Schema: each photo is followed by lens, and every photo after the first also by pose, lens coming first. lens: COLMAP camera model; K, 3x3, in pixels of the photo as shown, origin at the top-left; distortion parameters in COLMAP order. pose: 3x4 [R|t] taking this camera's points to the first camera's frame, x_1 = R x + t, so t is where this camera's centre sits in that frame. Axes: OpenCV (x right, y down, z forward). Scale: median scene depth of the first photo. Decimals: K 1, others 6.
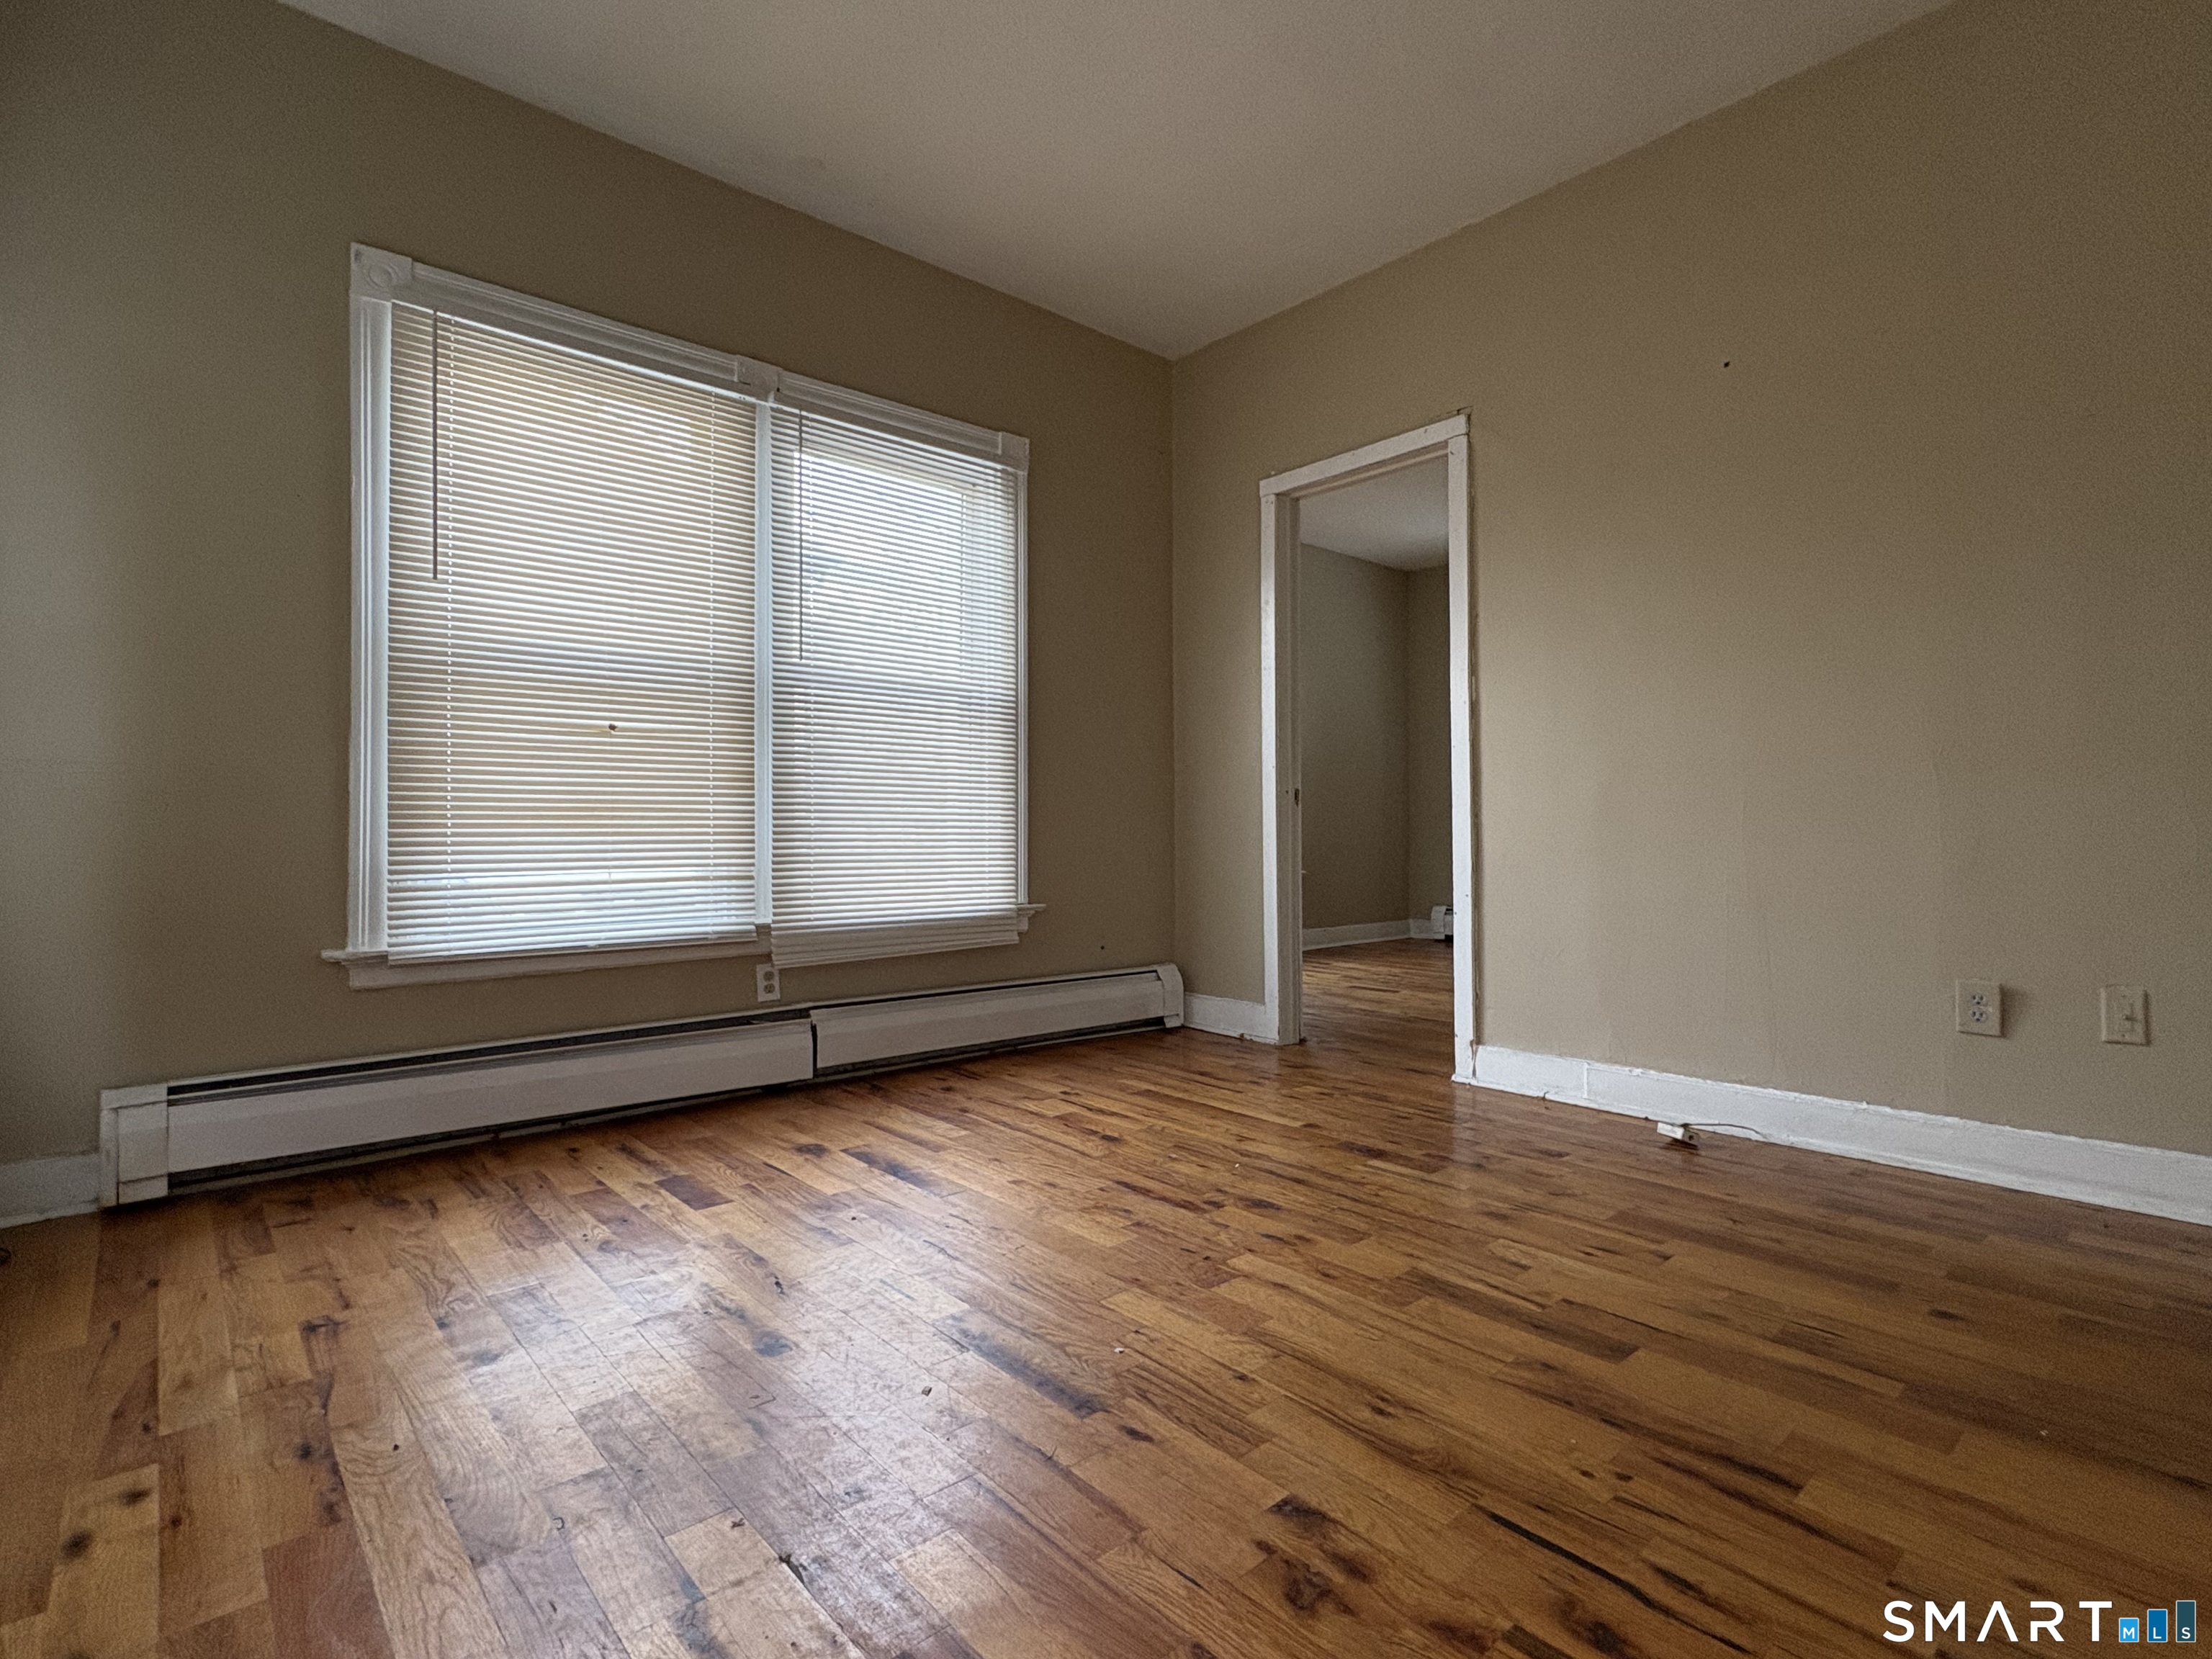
lens RADIAL K [[1067.4, 0, 1101.1], [0, 1067.4, 829.1], [0, 0, 1]] dist [0.000170, -0.000680]
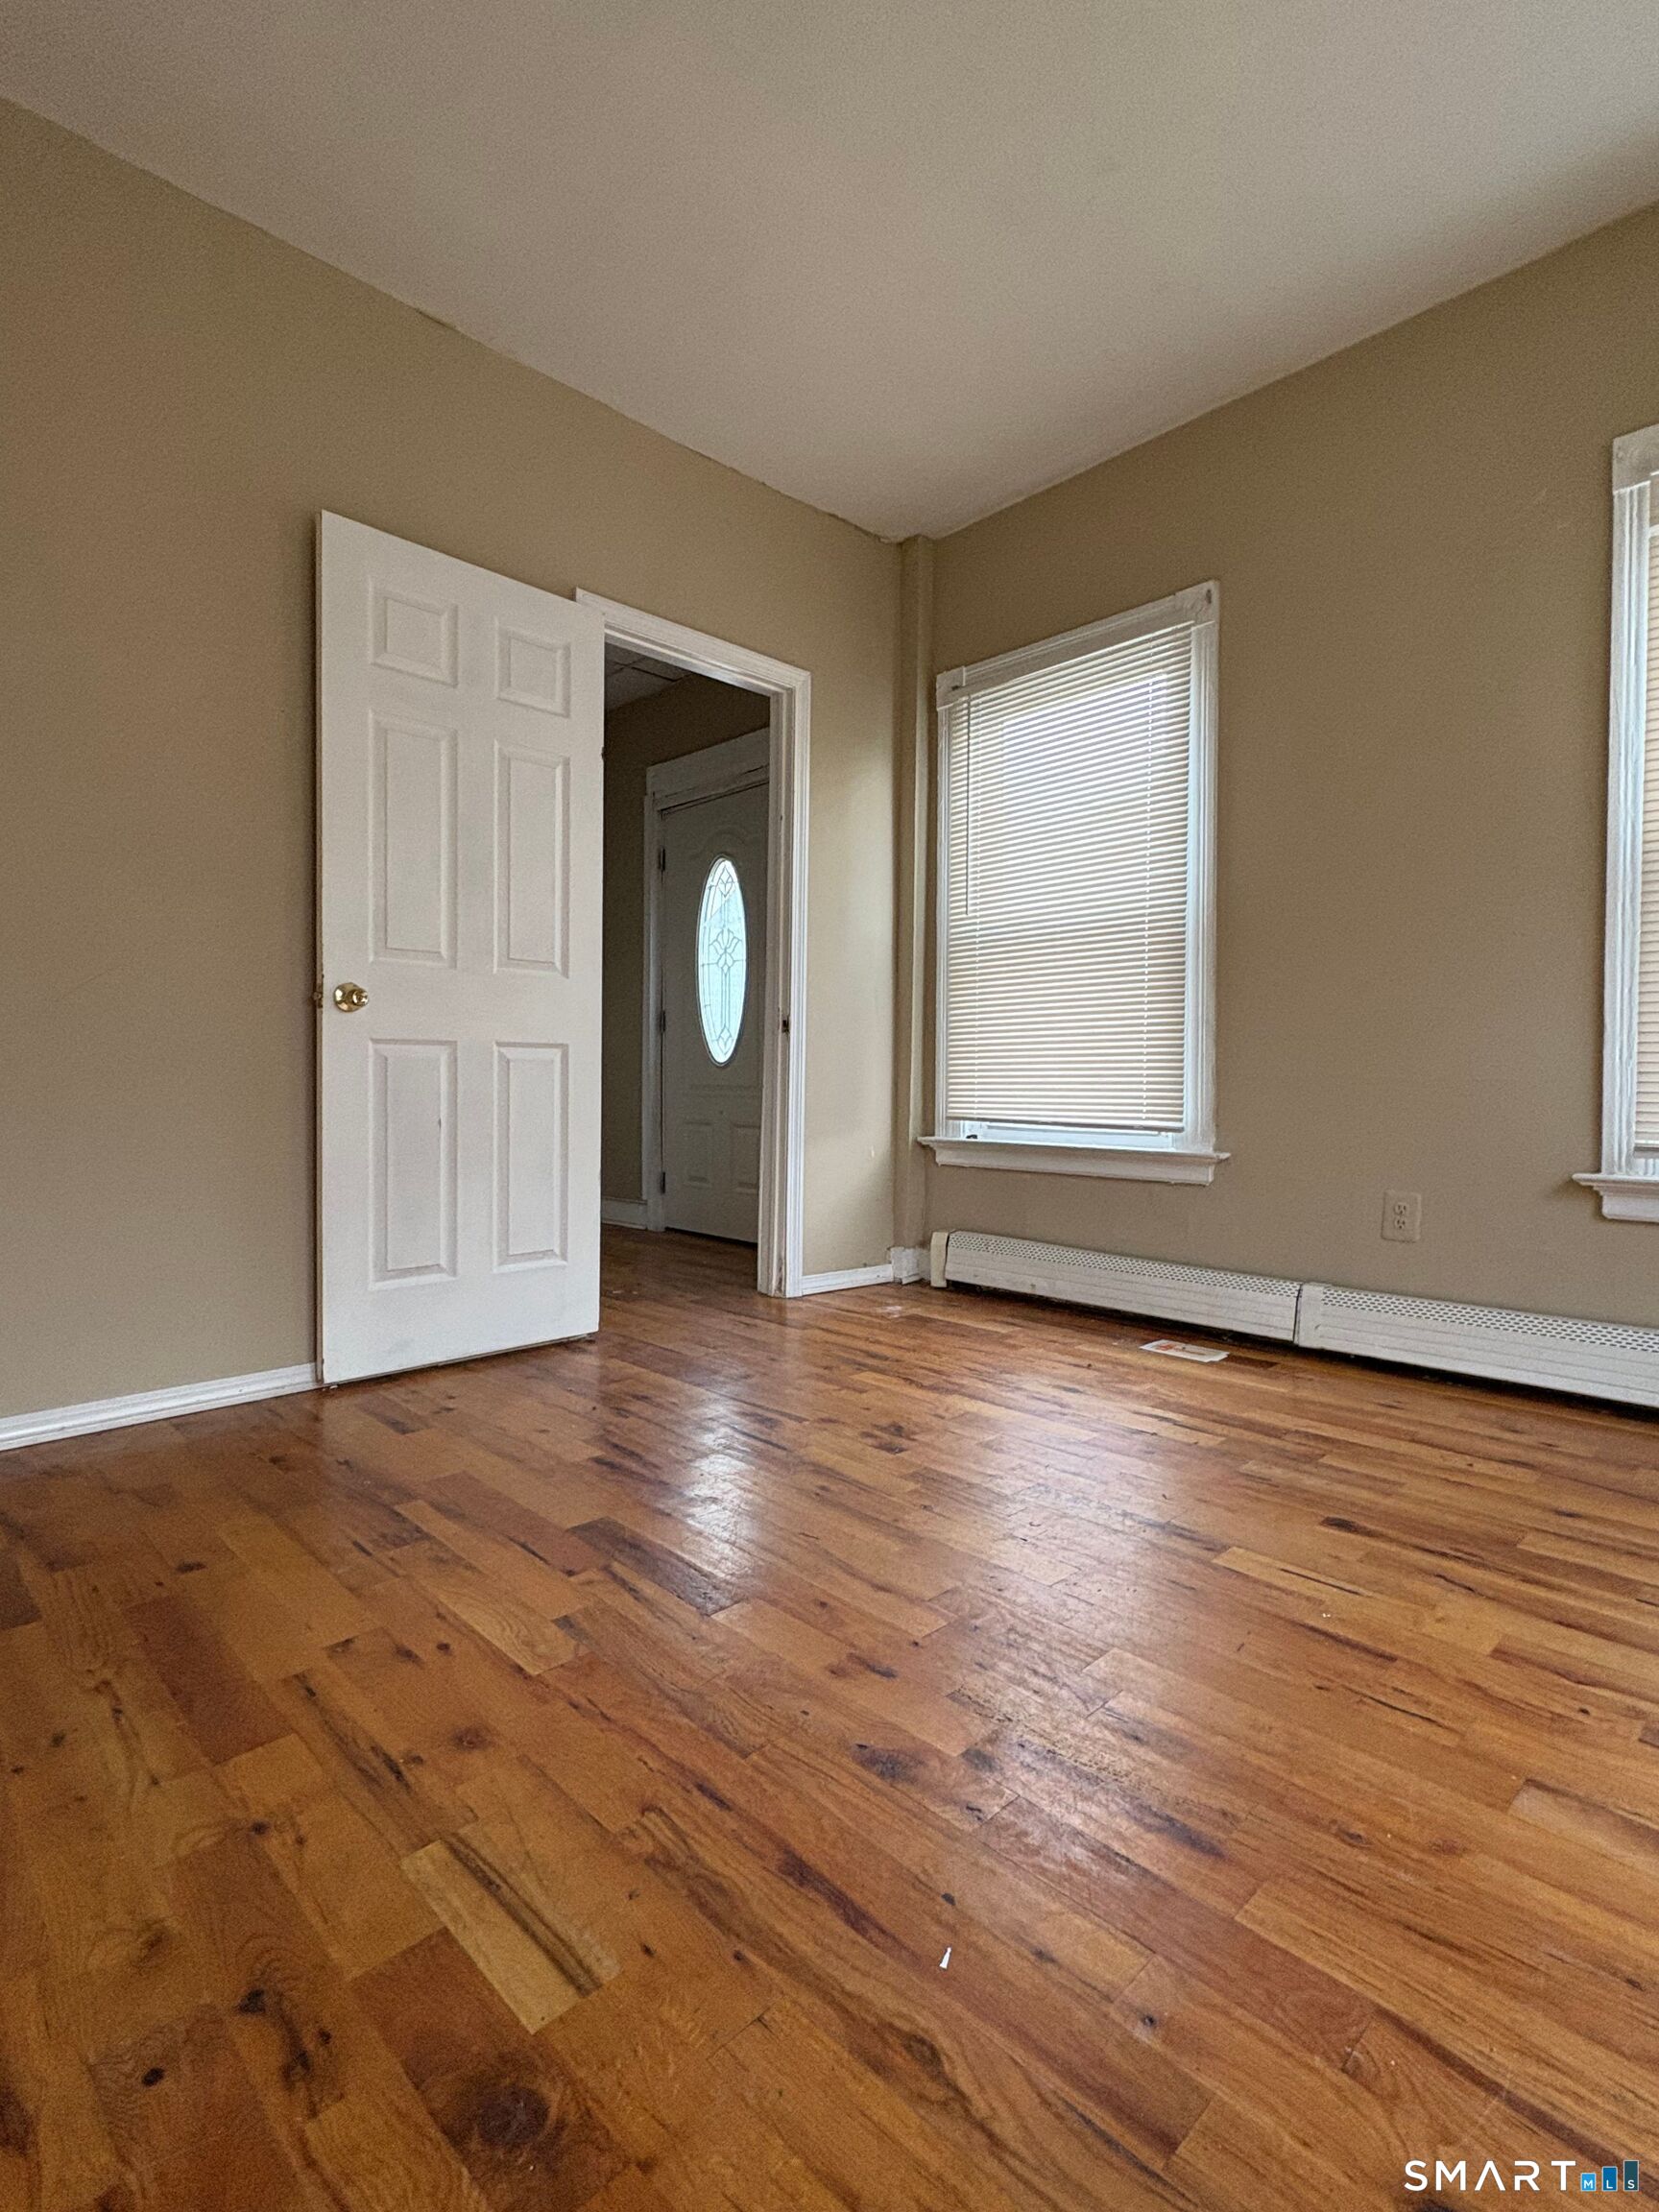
lens RADIAL K [[1067.4, 0, 830.9], [0, 1067.4, 1097.2], [0, 0, 1]] dist [0.000170, -0.000680]
pose [[-0.998687, -0.002873, -0.051143, 0.228890], [-0.003446, 0.999932, 0.011115, 0.021501], [0.051108, 0.011276, -0.998629, 1.667853]]
